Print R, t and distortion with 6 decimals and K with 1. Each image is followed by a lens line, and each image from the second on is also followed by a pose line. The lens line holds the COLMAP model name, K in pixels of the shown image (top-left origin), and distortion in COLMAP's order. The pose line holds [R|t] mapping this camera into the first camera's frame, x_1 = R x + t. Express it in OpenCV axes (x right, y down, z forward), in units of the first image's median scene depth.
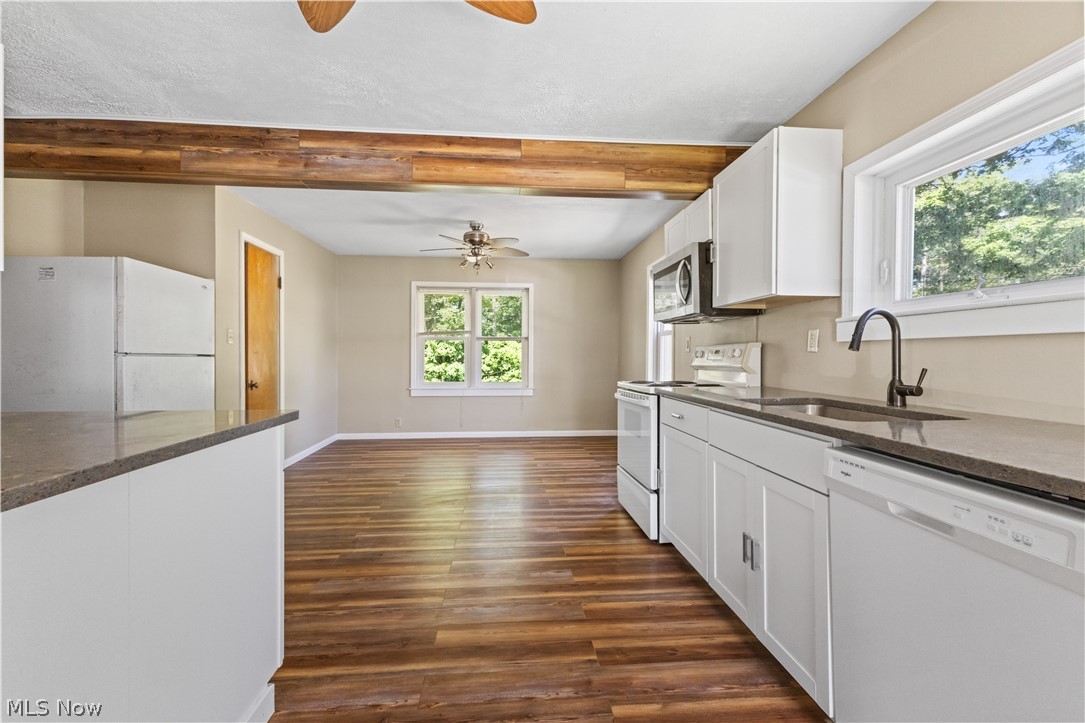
lens RADIAL K [[470.8, 0, 558.4], [0, 470.8, 354.6], [0, 0, 1]] dist [0.011335, -0.003916]
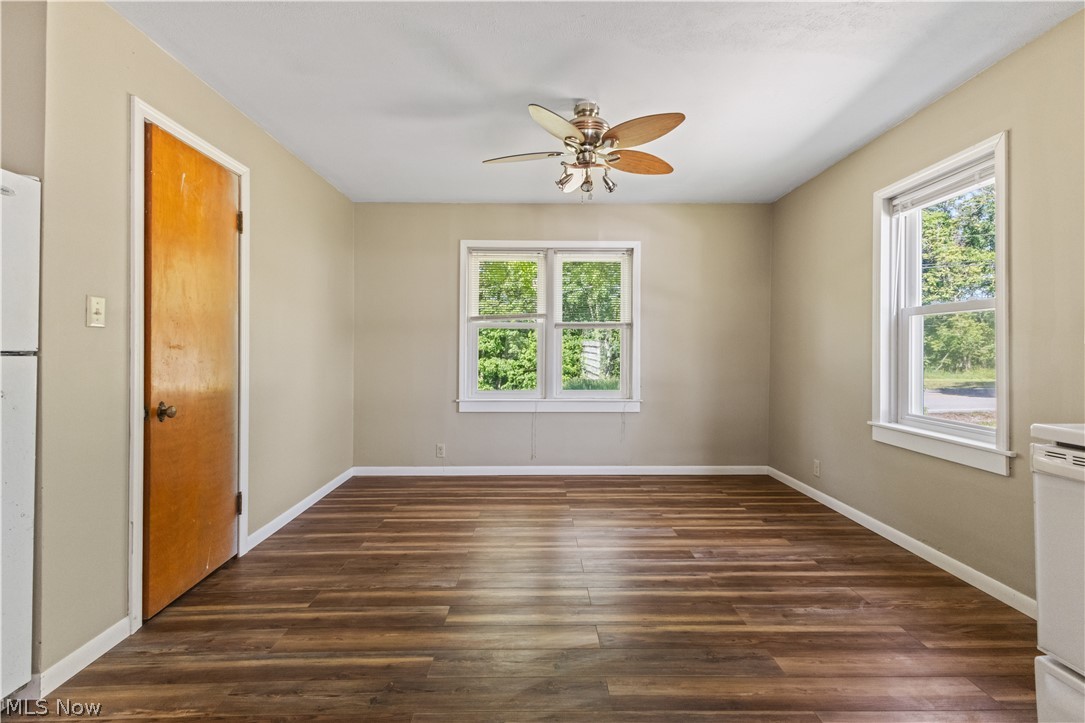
lens RADIAL K [[470.8, 0, 544.4], [0, 470.8, 344.2], [0, 0, 1]] dist [0.011335, -0.003916]
pose [[0.995044, -0.001690, -0.099426, -0.185807], [0.000718, 0.999952, -0.009816, -0.001587], [0.099438, 0.009696, 0.994997, 0.511669]]
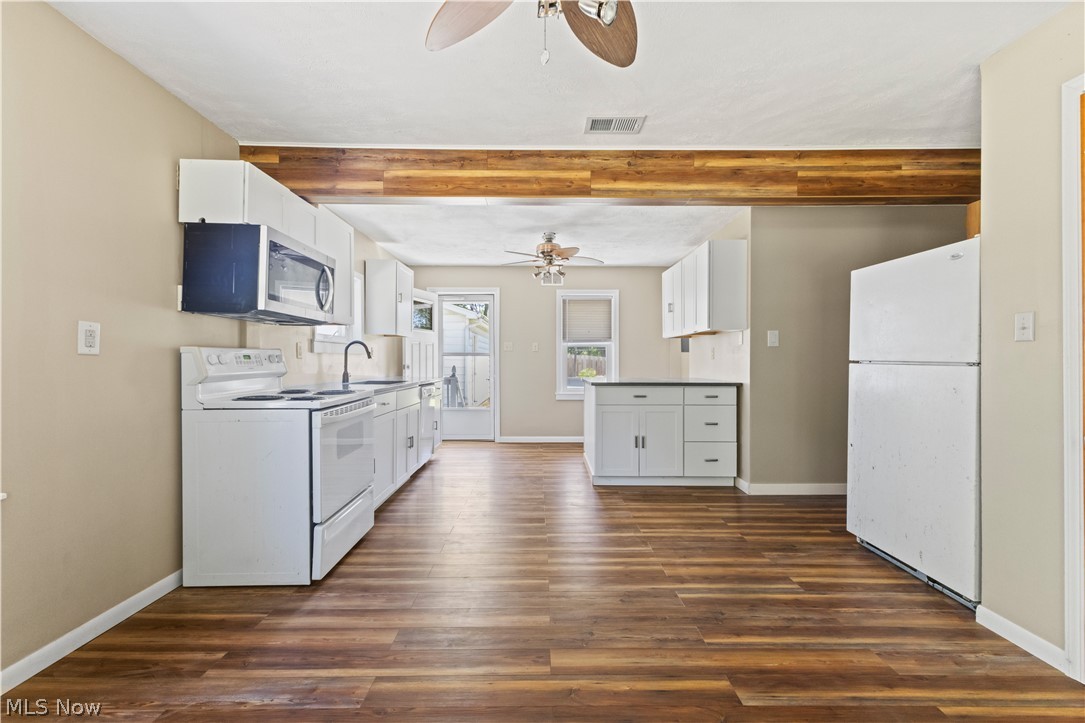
lens RADIAL K [[470.8, 0, 517.3], [0, 470.8, 363.9], [0, 0, 1]] dist [0.011335, -0.003916]
pose [[-0.986085, -0.003770, 0.166200, -0.220285], [-0.002618, 0.999971, 0.007147, -0.000921], [-0.166222, 0.006612, -0.986066, 1.387226]]
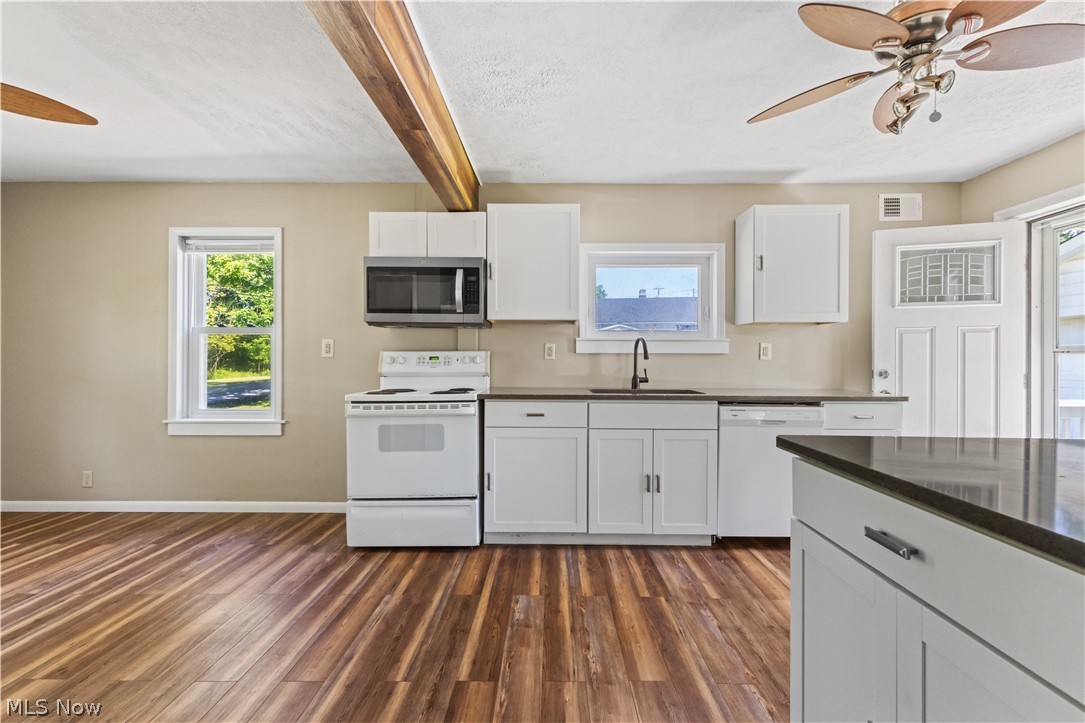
lens RADIAL K [[470.8, 0, 544.8], [0, 470.8, 362.7], [0, 0, 1]] dist [0.011335, -0.003916]
pose [[0.123519, -0.005628, 0.992326, -0.526913], [-0.004279, 0.999972, 0.006204, -0.002453], [-0.992333, -0.005013, 0.123491, 0.495924]]
